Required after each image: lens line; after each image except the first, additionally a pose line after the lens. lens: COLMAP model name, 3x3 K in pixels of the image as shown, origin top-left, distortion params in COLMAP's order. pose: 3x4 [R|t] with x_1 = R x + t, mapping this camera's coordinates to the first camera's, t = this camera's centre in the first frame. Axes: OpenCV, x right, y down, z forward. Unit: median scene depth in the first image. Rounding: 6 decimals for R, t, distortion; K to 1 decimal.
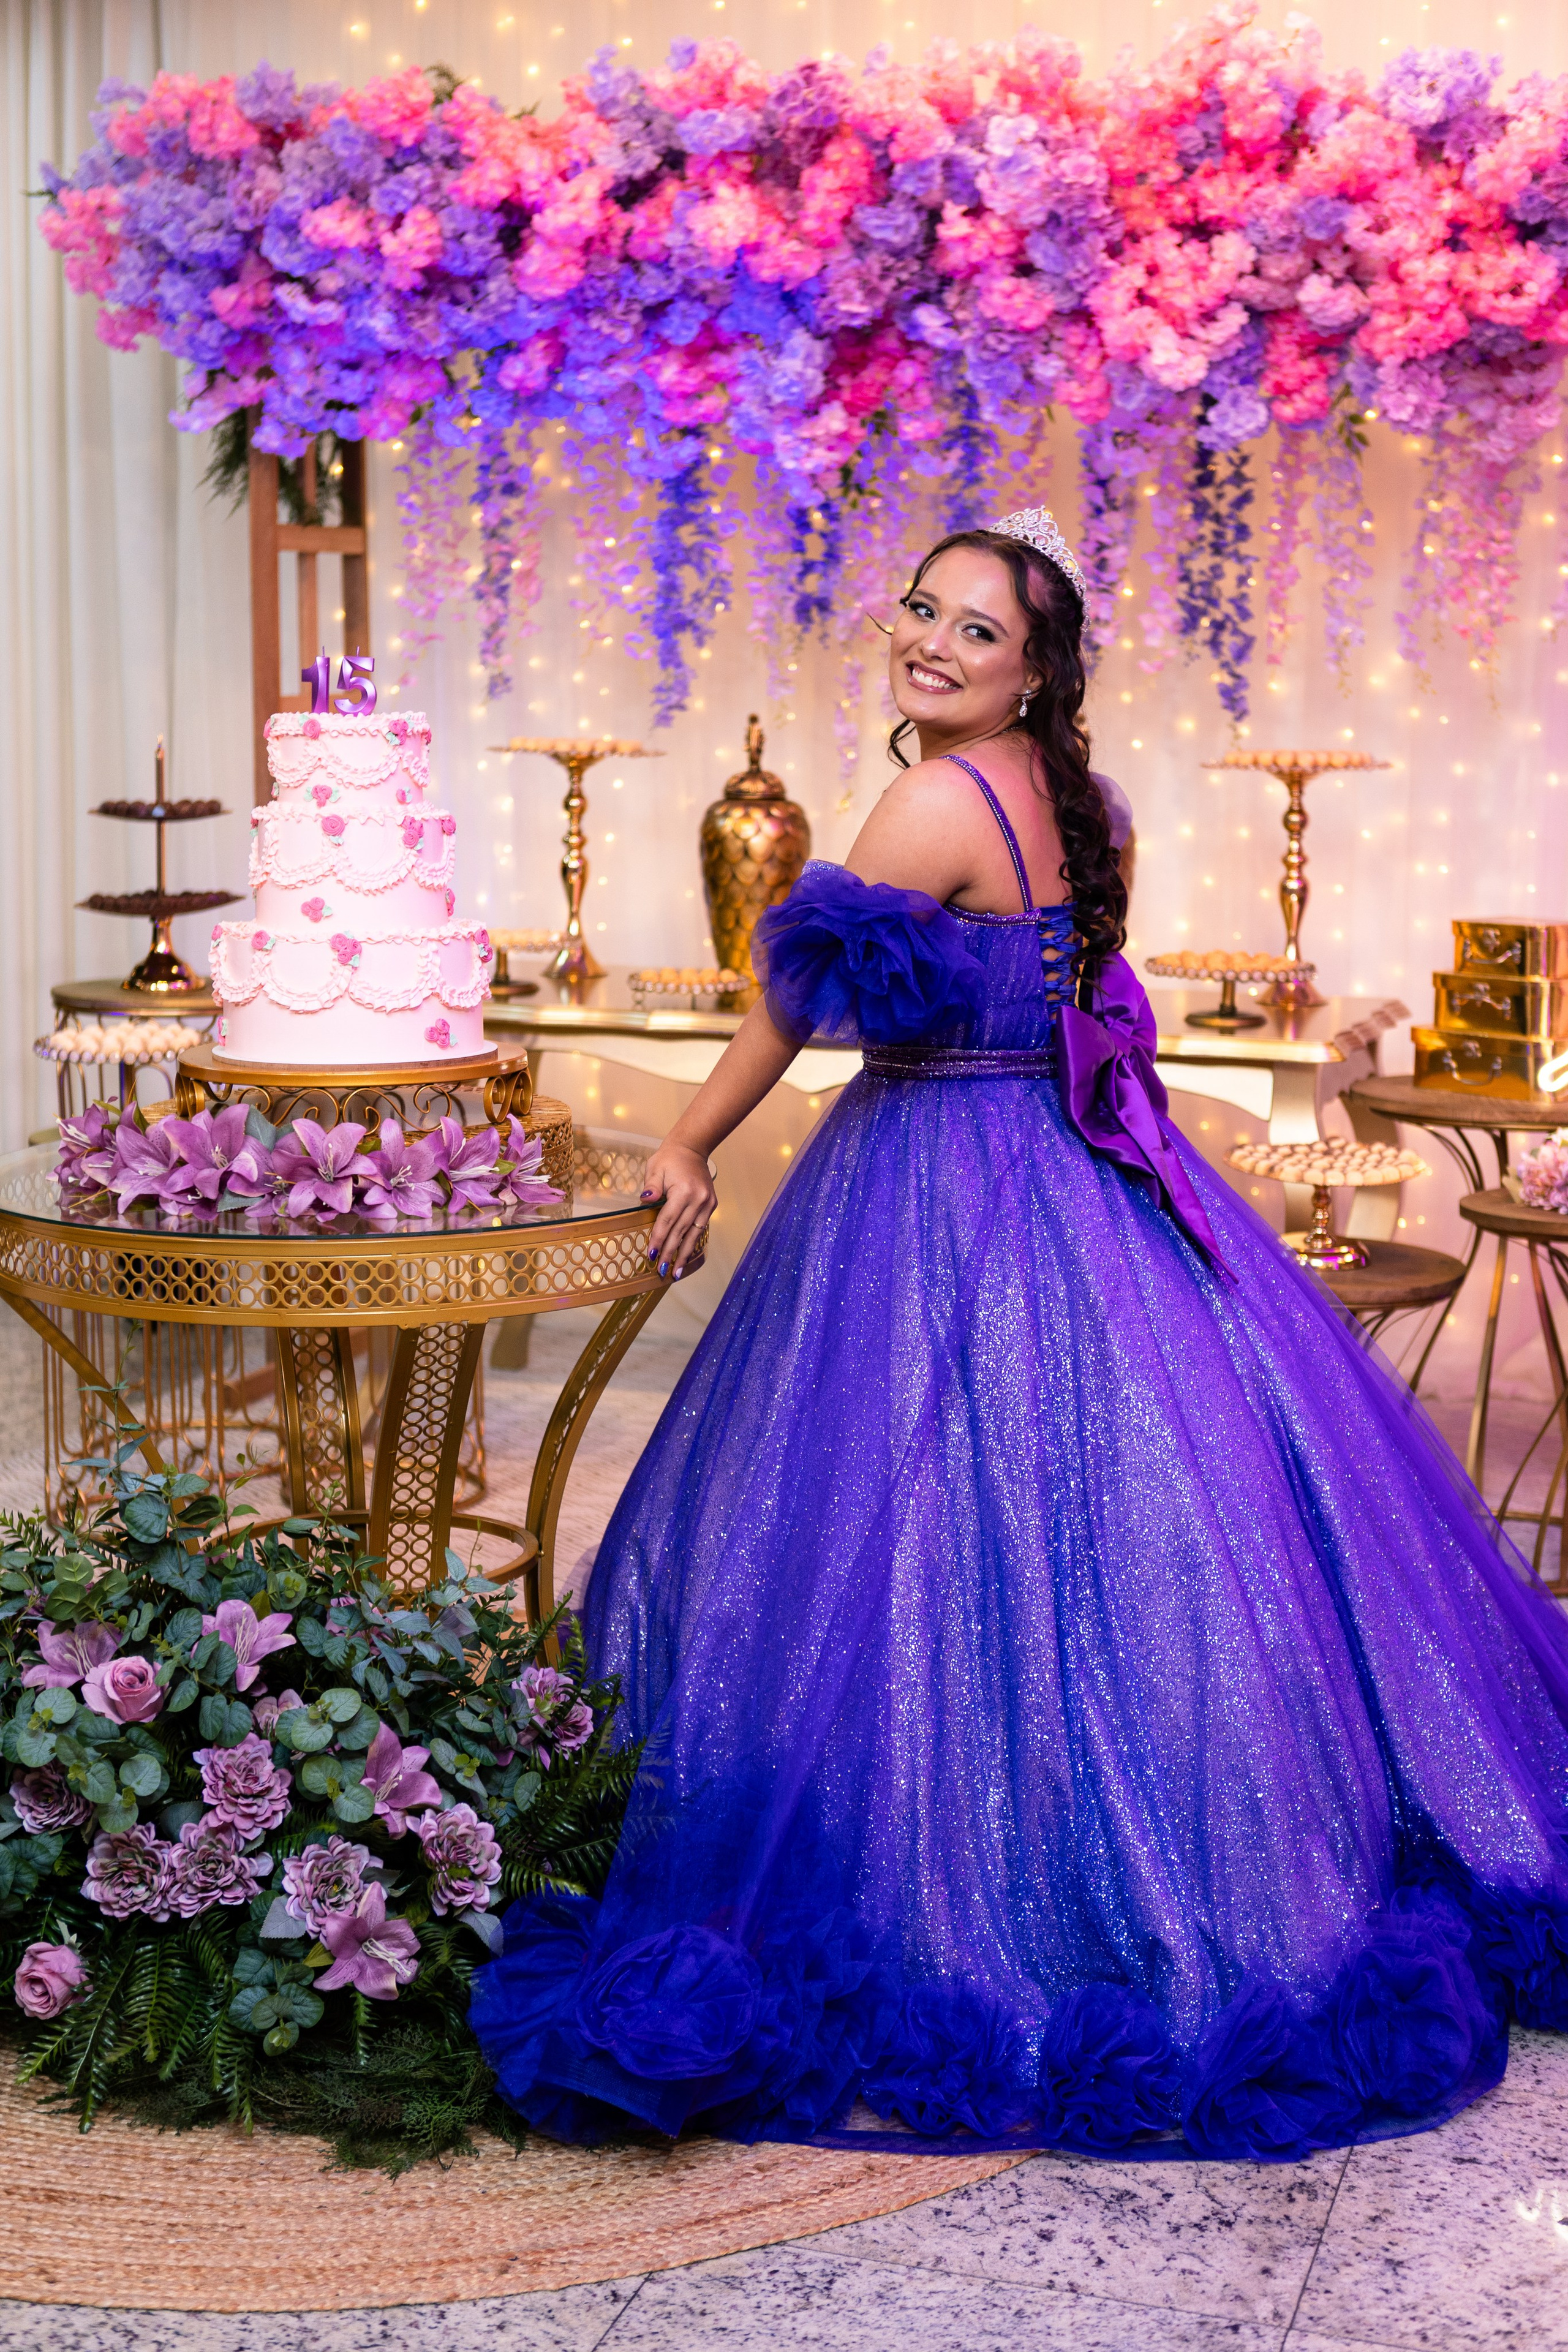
lens RADIAL K [[3268.1, 0, 781.2], [0, 3268.1, 1150.8], [0, 0, 1]] dist [-0.021454, 0.000000]
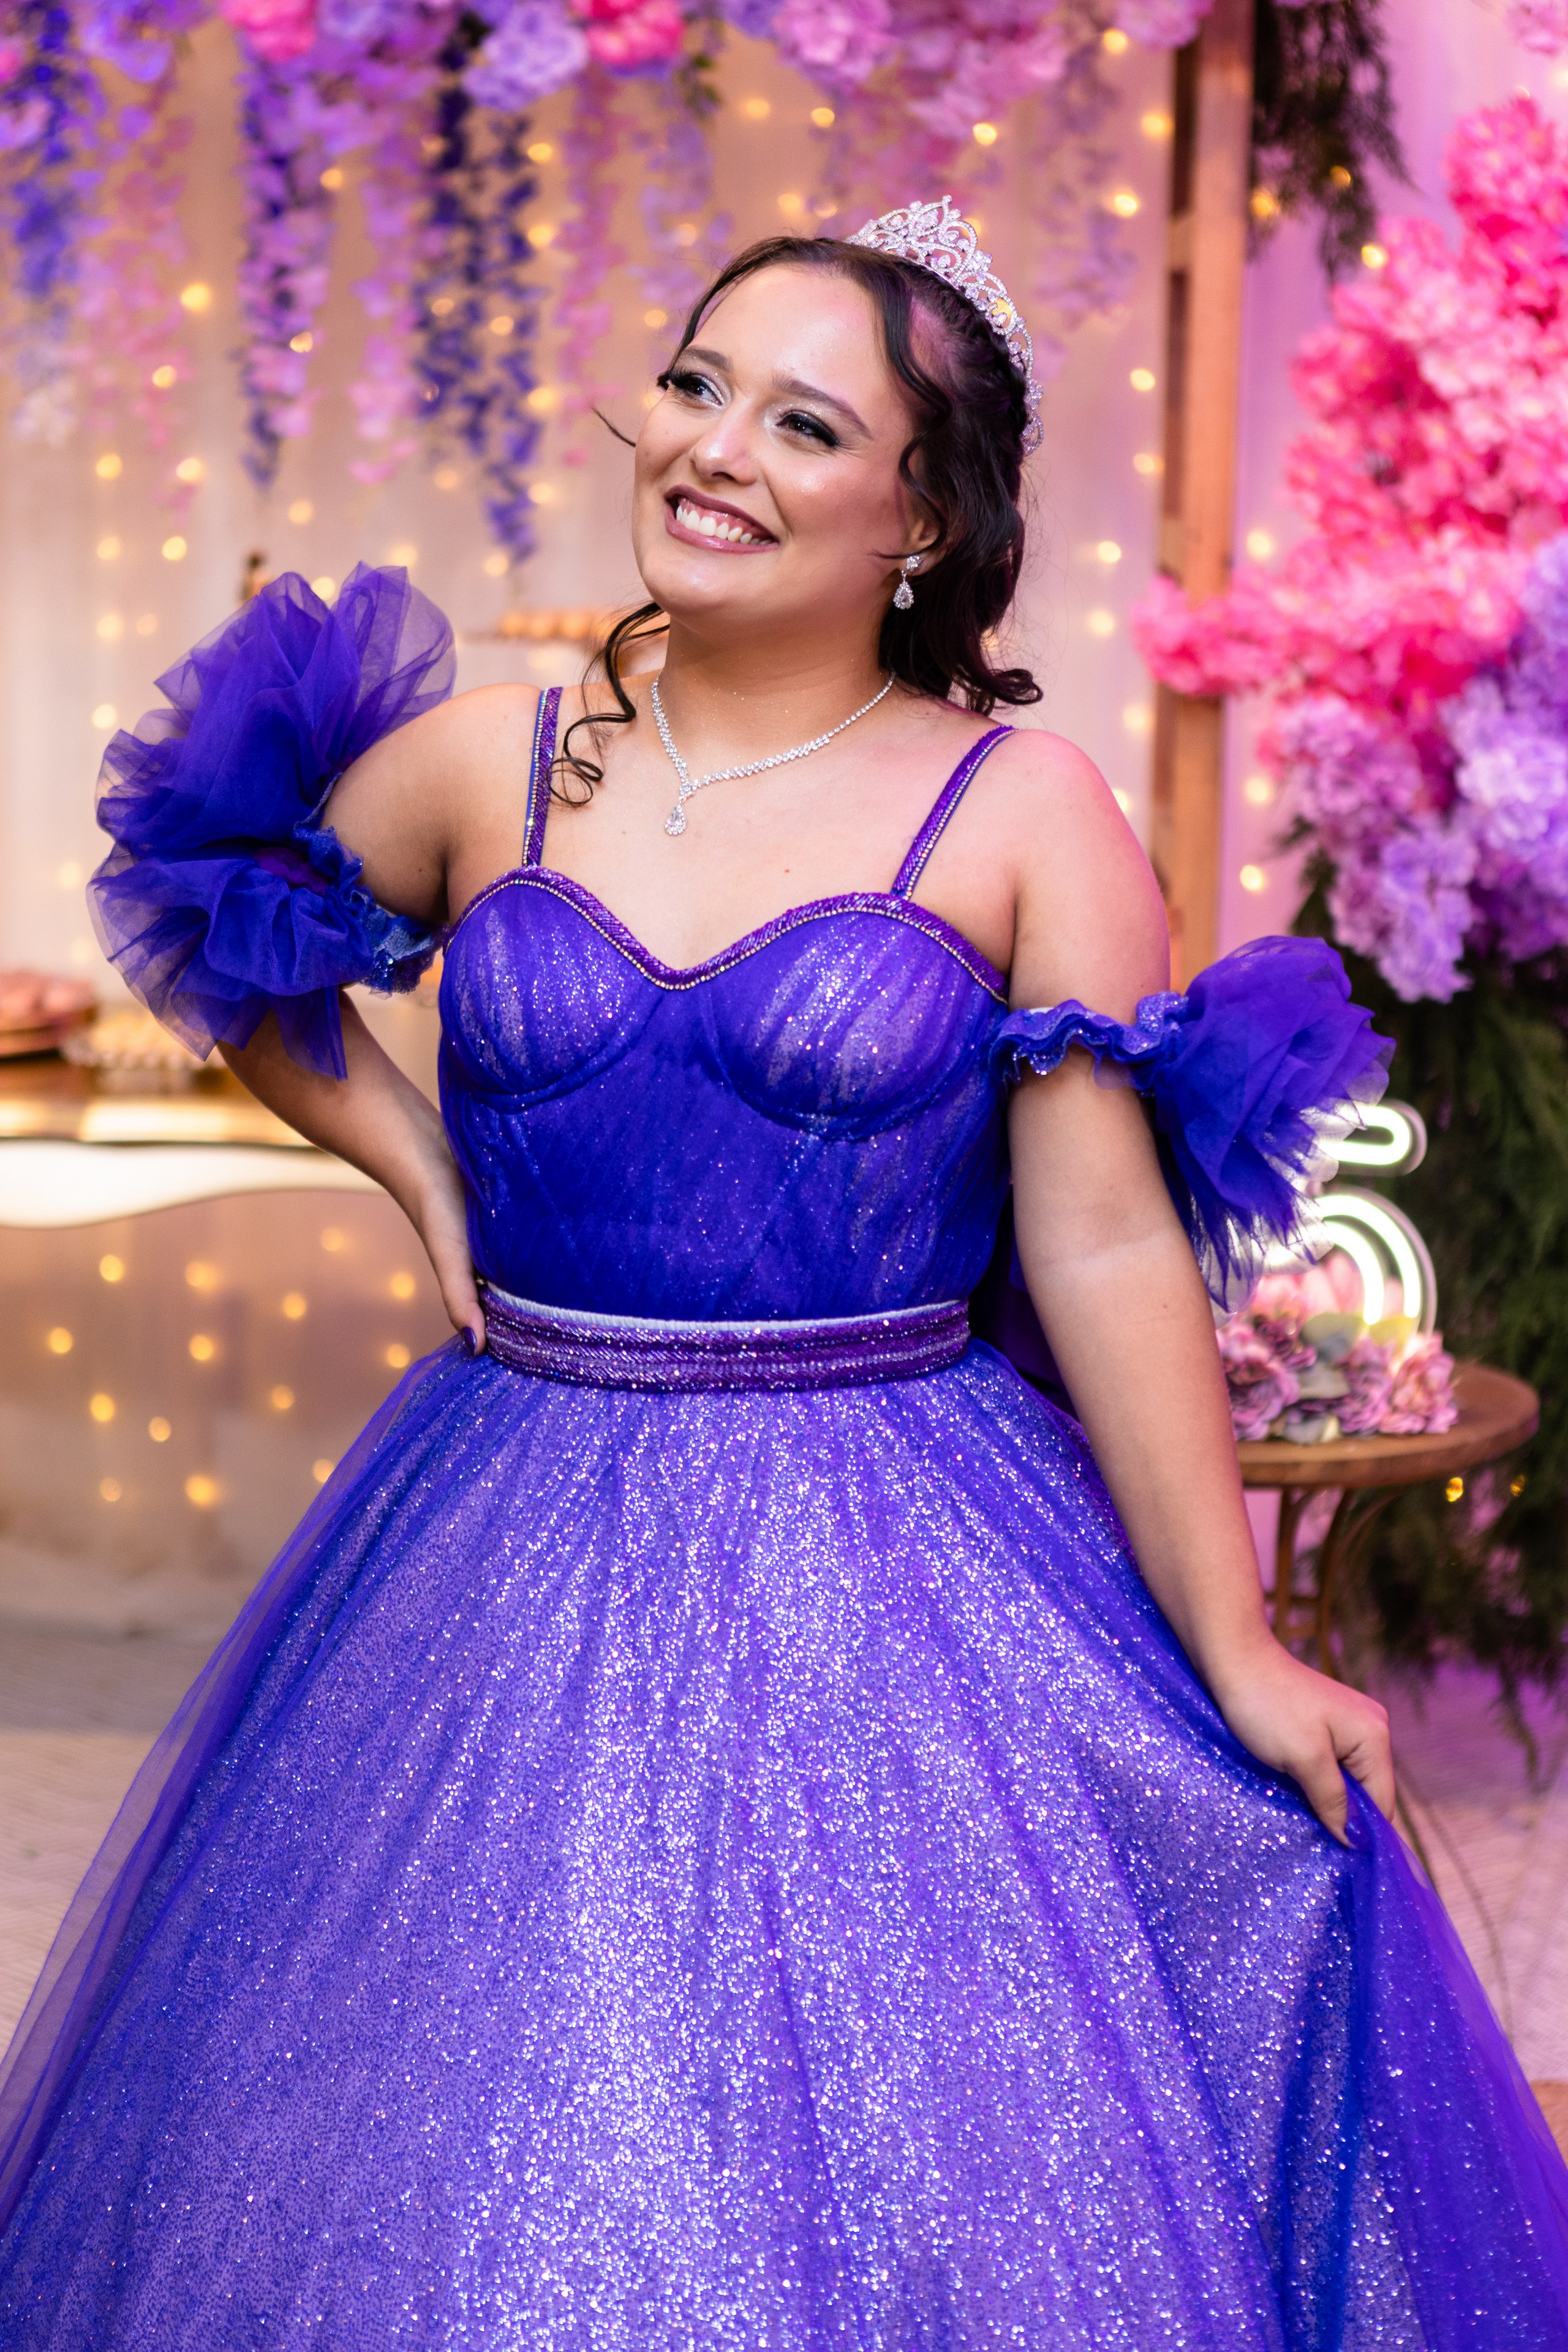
lens RADIAL K [[4292.0, 0, 693.7], [0, 4292.0, 1150.2], [0, 0, 1]] dist [-0.065113, 0.000000]
pose [[0.970619, -0.039902, 0.237289, -0.022626], [0.033820, 0.998988, 0.029646, -0.050387], [-0.238232, -0.020749, 0.970987, 0.247040]]
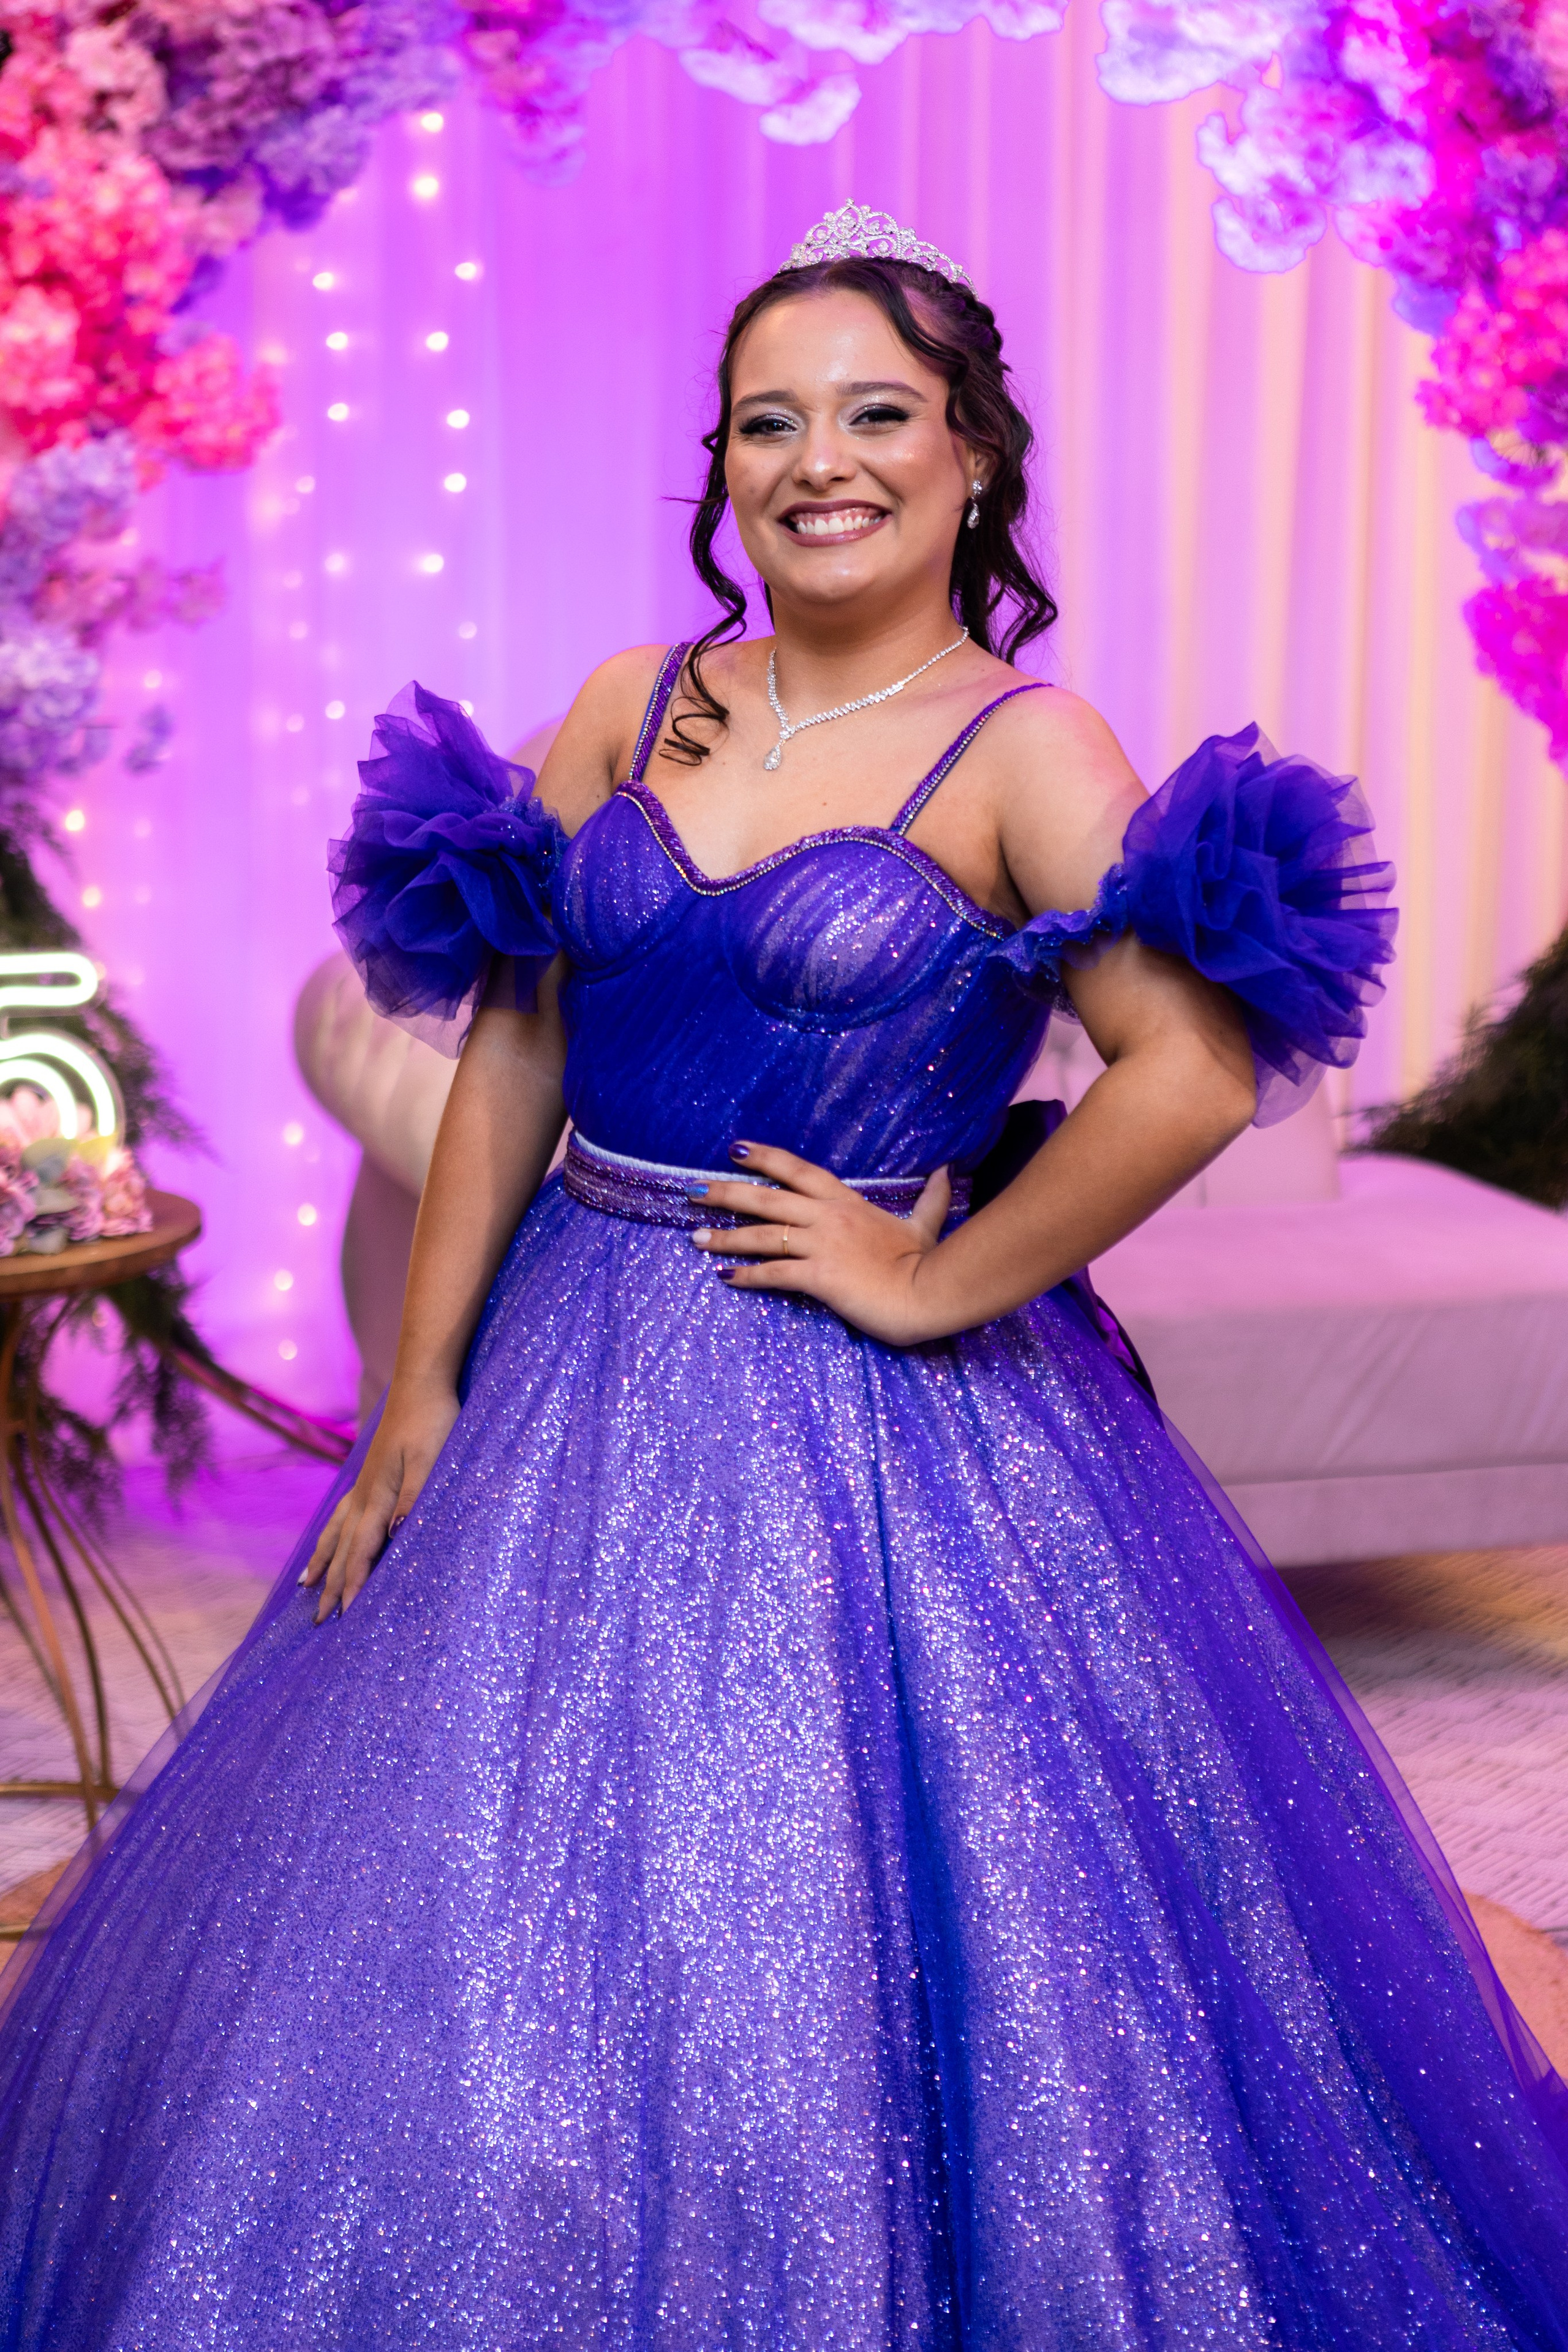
lens RADIAL K [[4552.2, 0, 744.7], [0, 4552.2, 1141.8], [0, 0, 1]] dist [-0.057686, 0.000000]
pose [[0.669805, -0.135675, 0.730037, -0.276011], [0.102792, 0.990641, 0.089796, -0.060985], [-0.735388, 0.014896, 0.677482, 0.234886]]
